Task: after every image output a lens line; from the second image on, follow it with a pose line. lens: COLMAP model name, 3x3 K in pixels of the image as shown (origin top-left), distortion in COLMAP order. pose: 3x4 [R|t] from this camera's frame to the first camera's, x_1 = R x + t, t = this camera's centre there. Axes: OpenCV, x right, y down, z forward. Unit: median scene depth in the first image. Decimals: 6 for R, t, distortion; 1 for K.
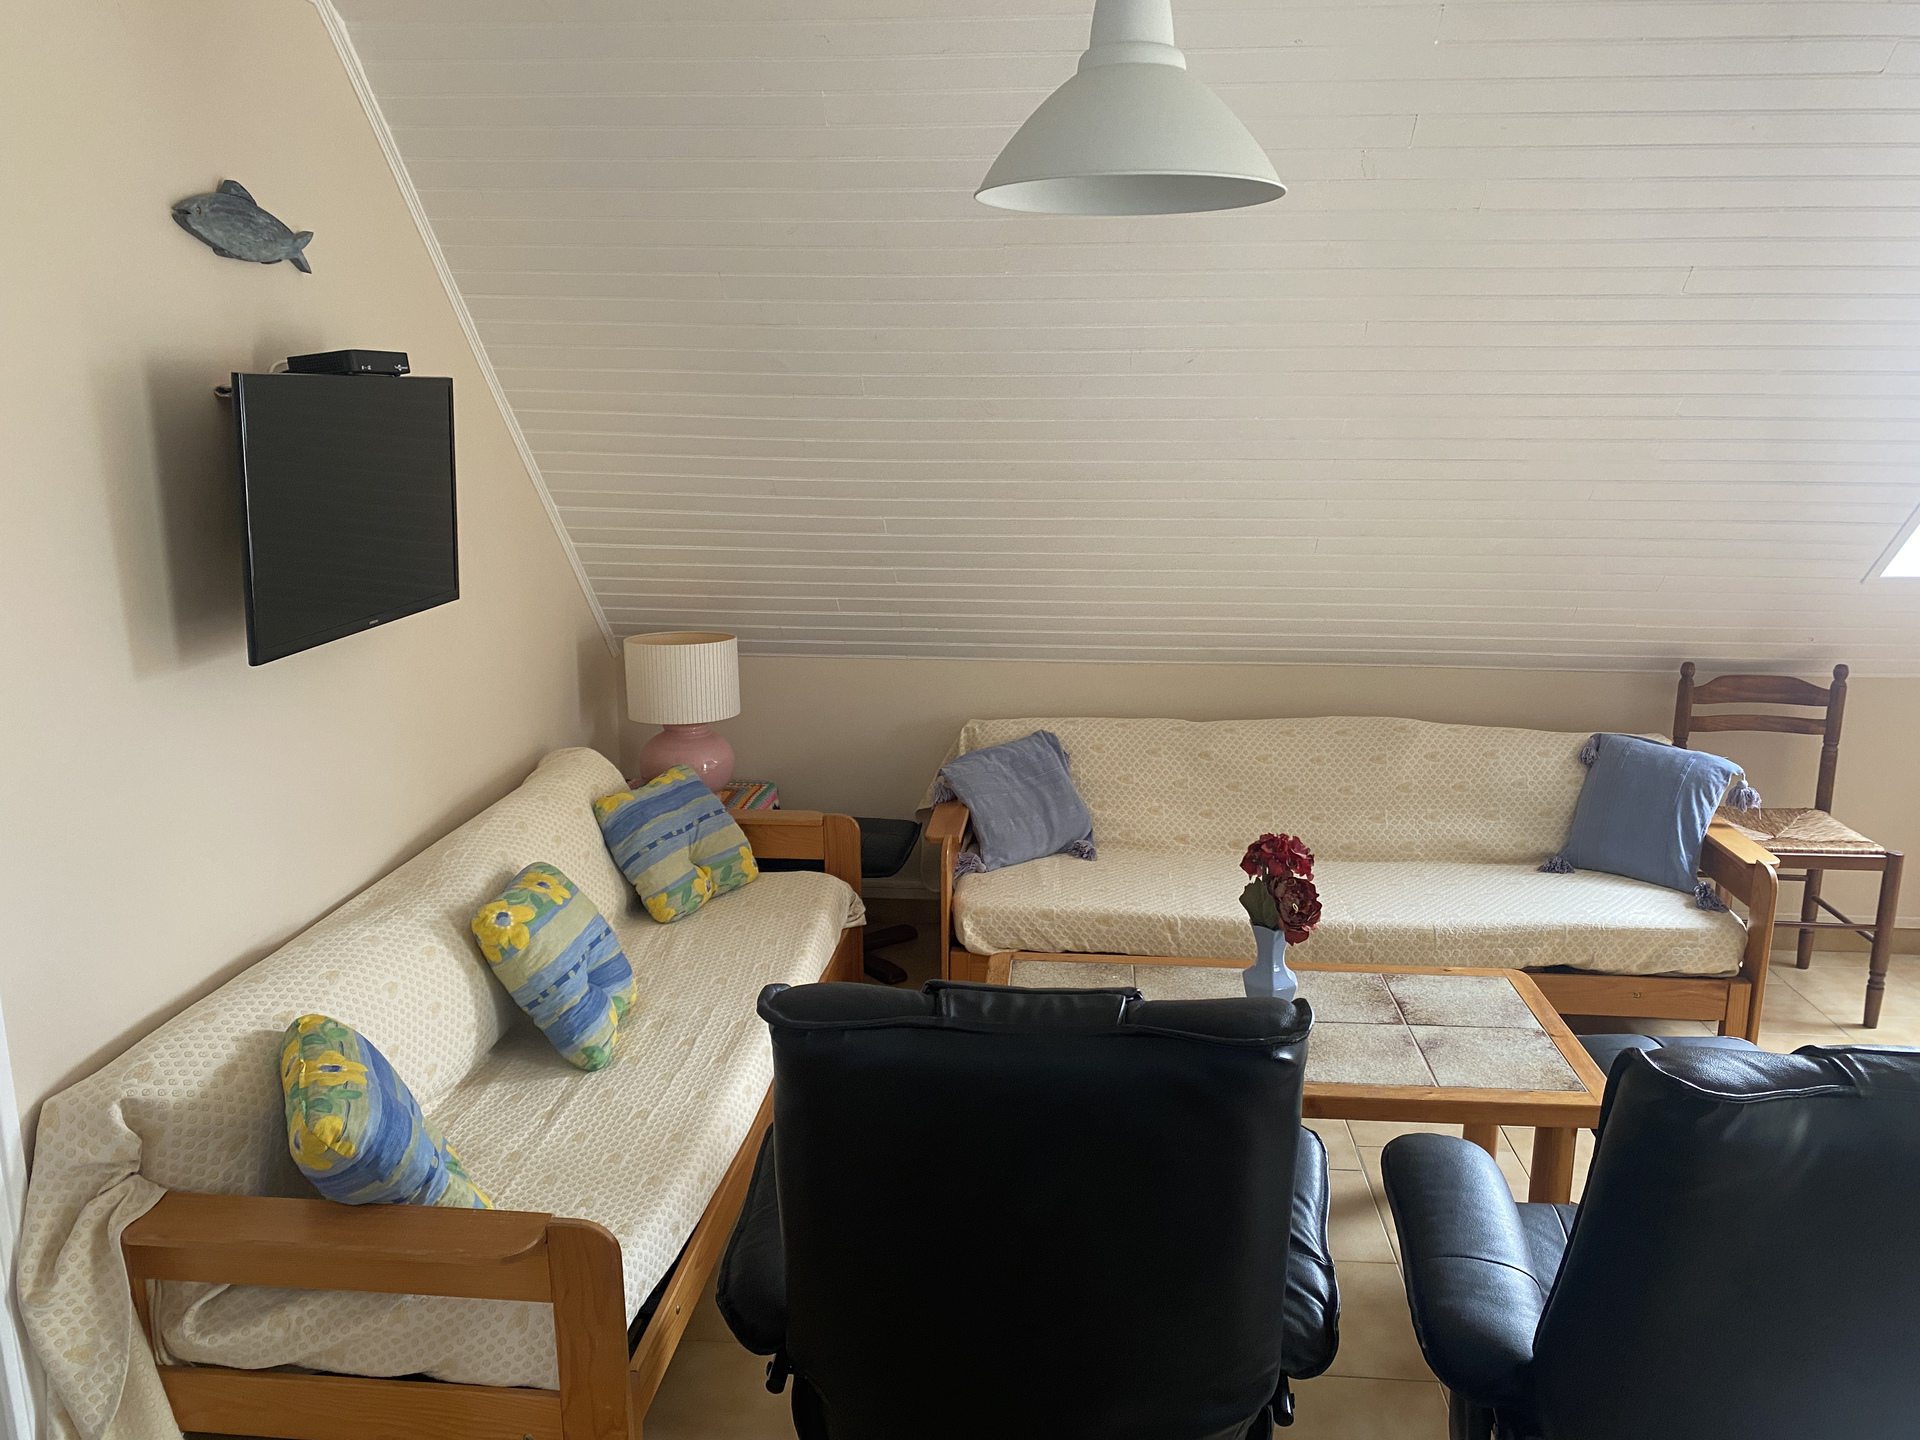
lens RADIAL K [[1459.6, 0, 960.0], [0, 1459.6, 732.3], [0, 0, 1]] dist [0.017191, -0.005111]
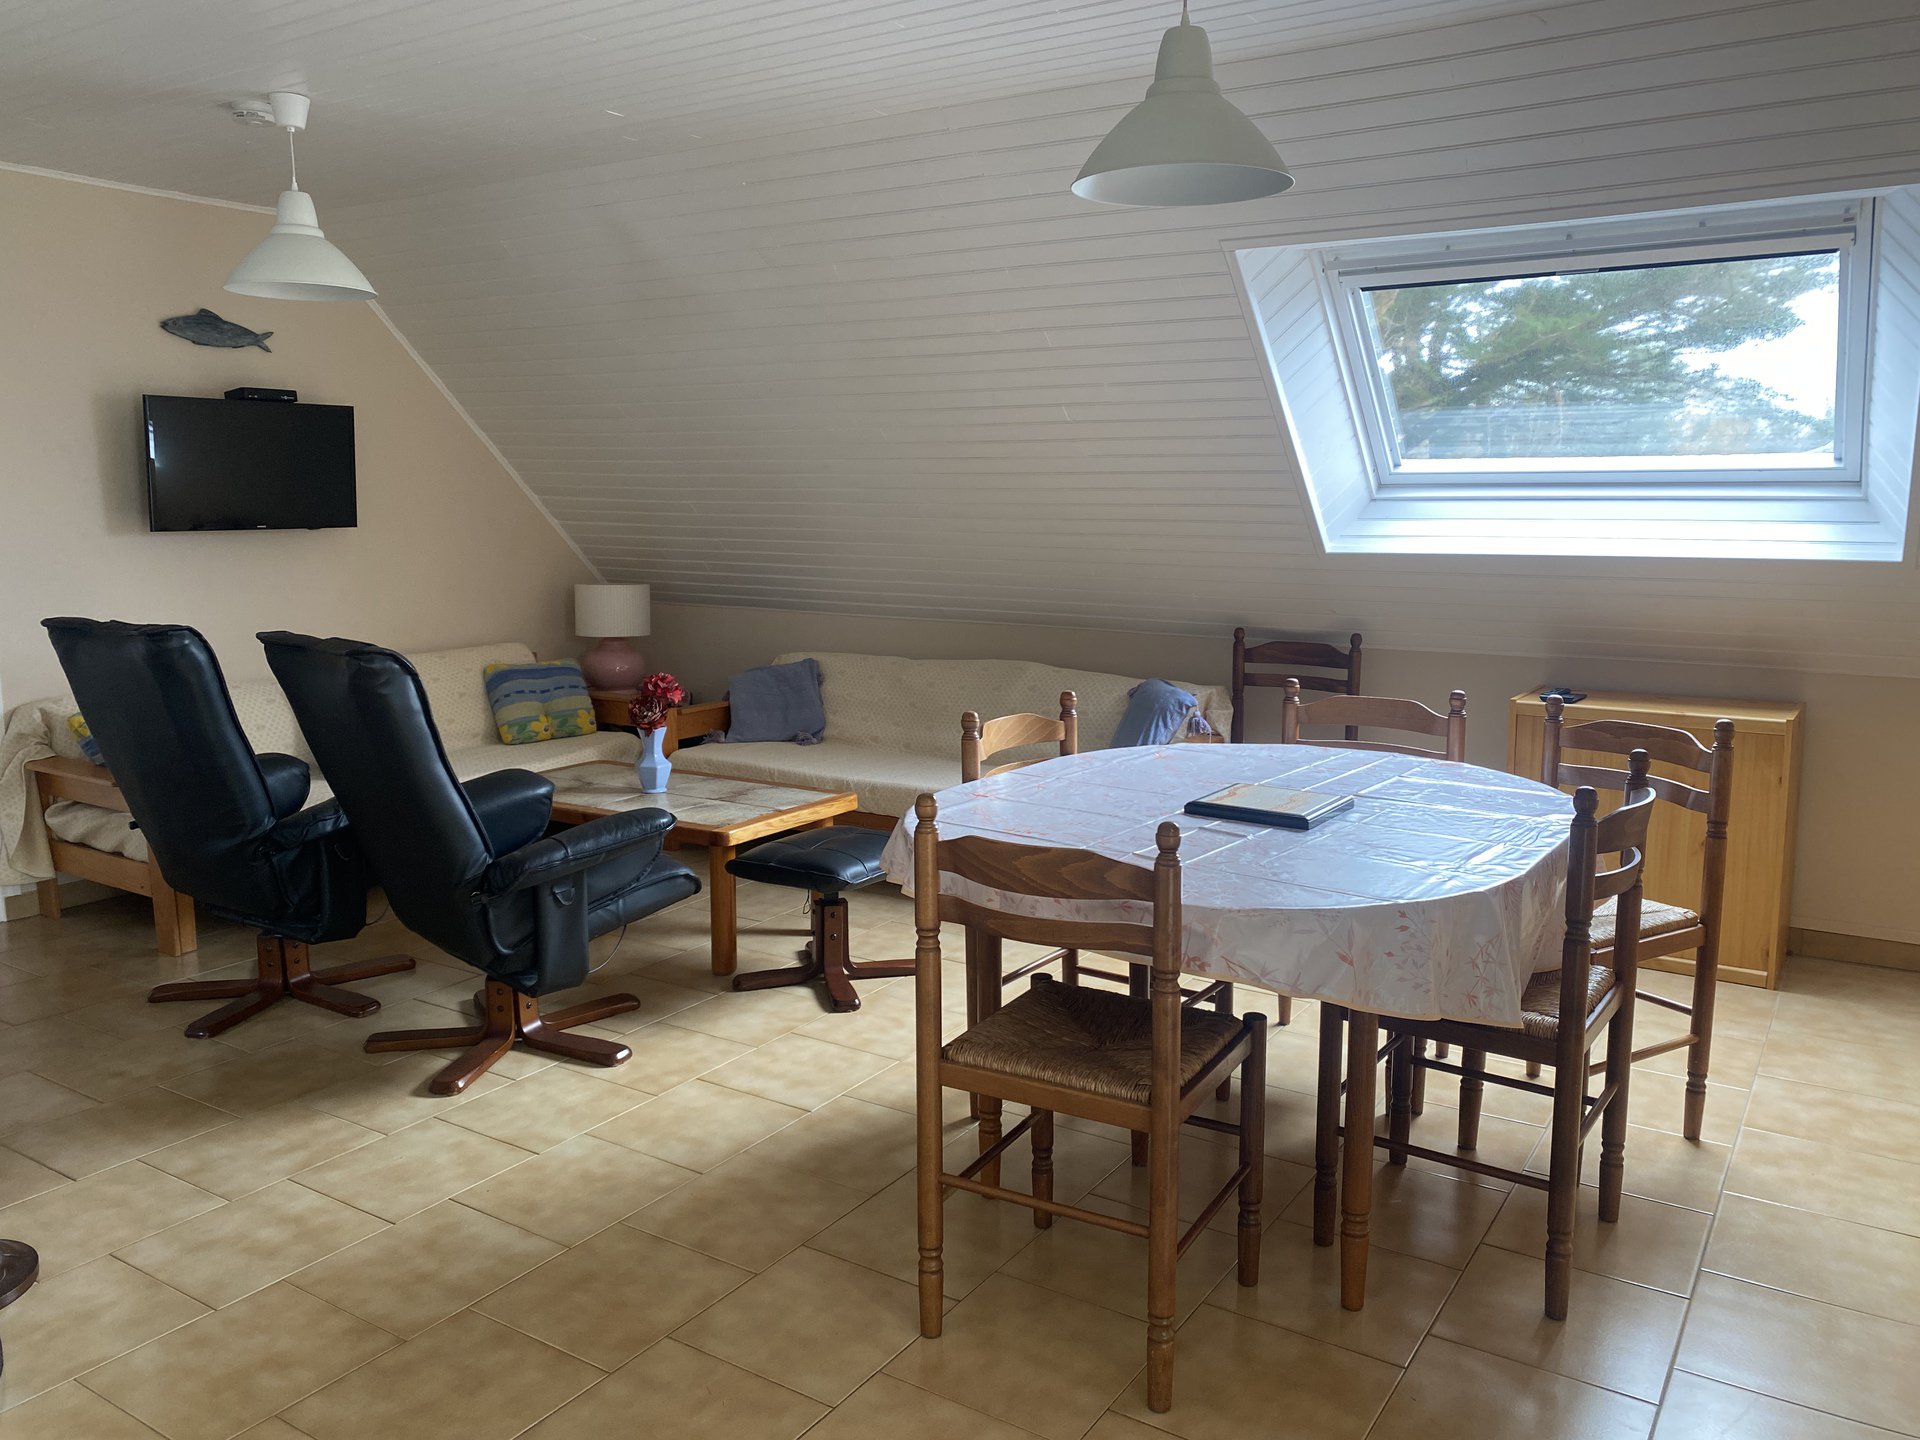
lens RADIAL K [[1459.6, 0, 958.5], [0, 1459.6, 704.4], [0, 0, 1]] dist [0.017191, -0.005111]
pose [[0.882319, 0.068630, -0.465621, 0.938314], [-0.107505, 0.992545, -0.057419, 0.120572], [0.458209, 0.100718, 0.883120, -0.190407]]
